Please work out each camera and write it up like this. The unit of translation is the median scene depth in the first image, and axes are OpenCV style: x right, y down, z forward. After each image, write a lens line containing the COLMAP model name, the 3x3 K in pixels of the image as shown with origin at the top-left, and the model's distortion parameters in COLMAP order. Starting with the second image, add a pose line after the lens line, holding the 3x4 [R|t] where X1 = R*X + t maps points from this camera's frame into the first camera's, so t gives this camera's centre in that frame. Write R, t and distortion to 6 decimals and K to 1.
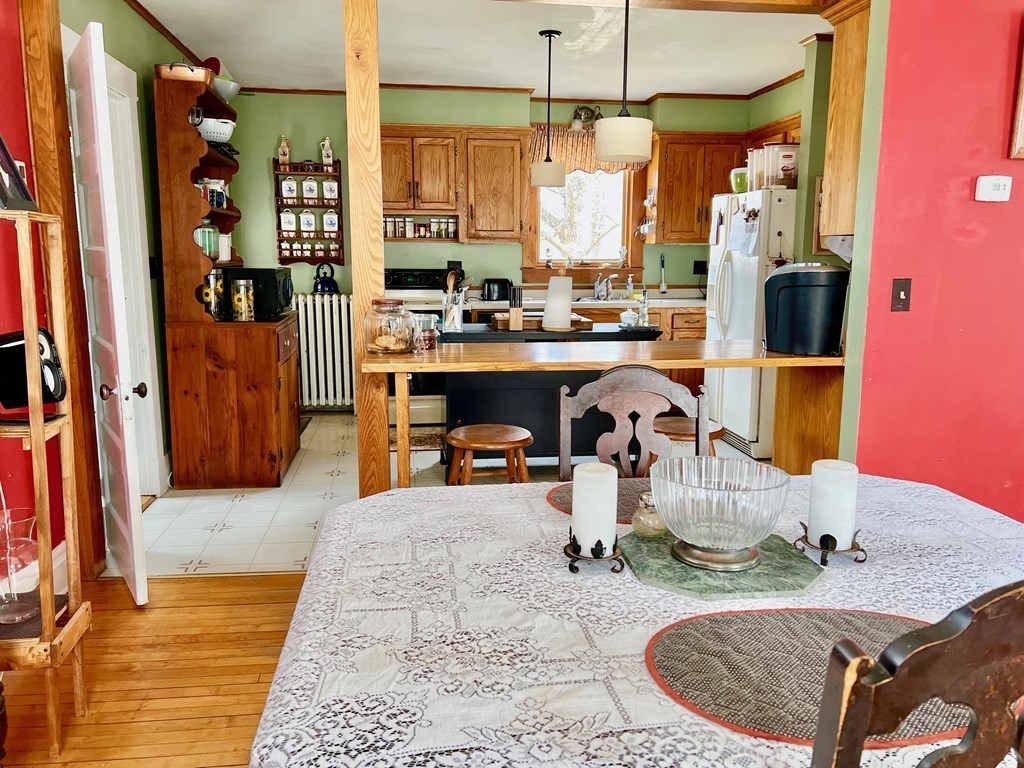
lens RADIAL K [[770.7, 0, 517.4], [0, 770.7, 383.7], [0, 0, 1]] dist [0.062308, -0.058980]
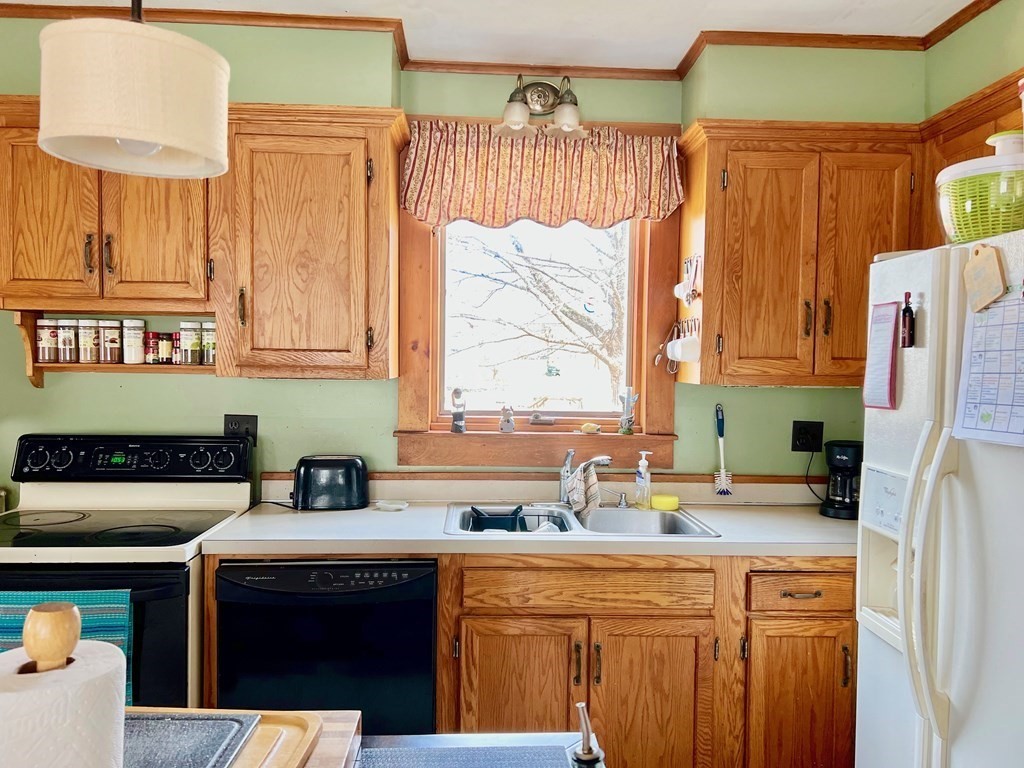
lens RADIAL K [[770.7, 0, 506.1], [0, 770.7, 386.0], [0, 0, 1]] dist [0.062308, -0.058980]
pose [[0.995203, 0.015005, -0.096671, 0.115235], [-0.028054, 0.990438, -0.135075, -0.122093], [0.093719, 0.137139, 0.986108, 0.584252]]
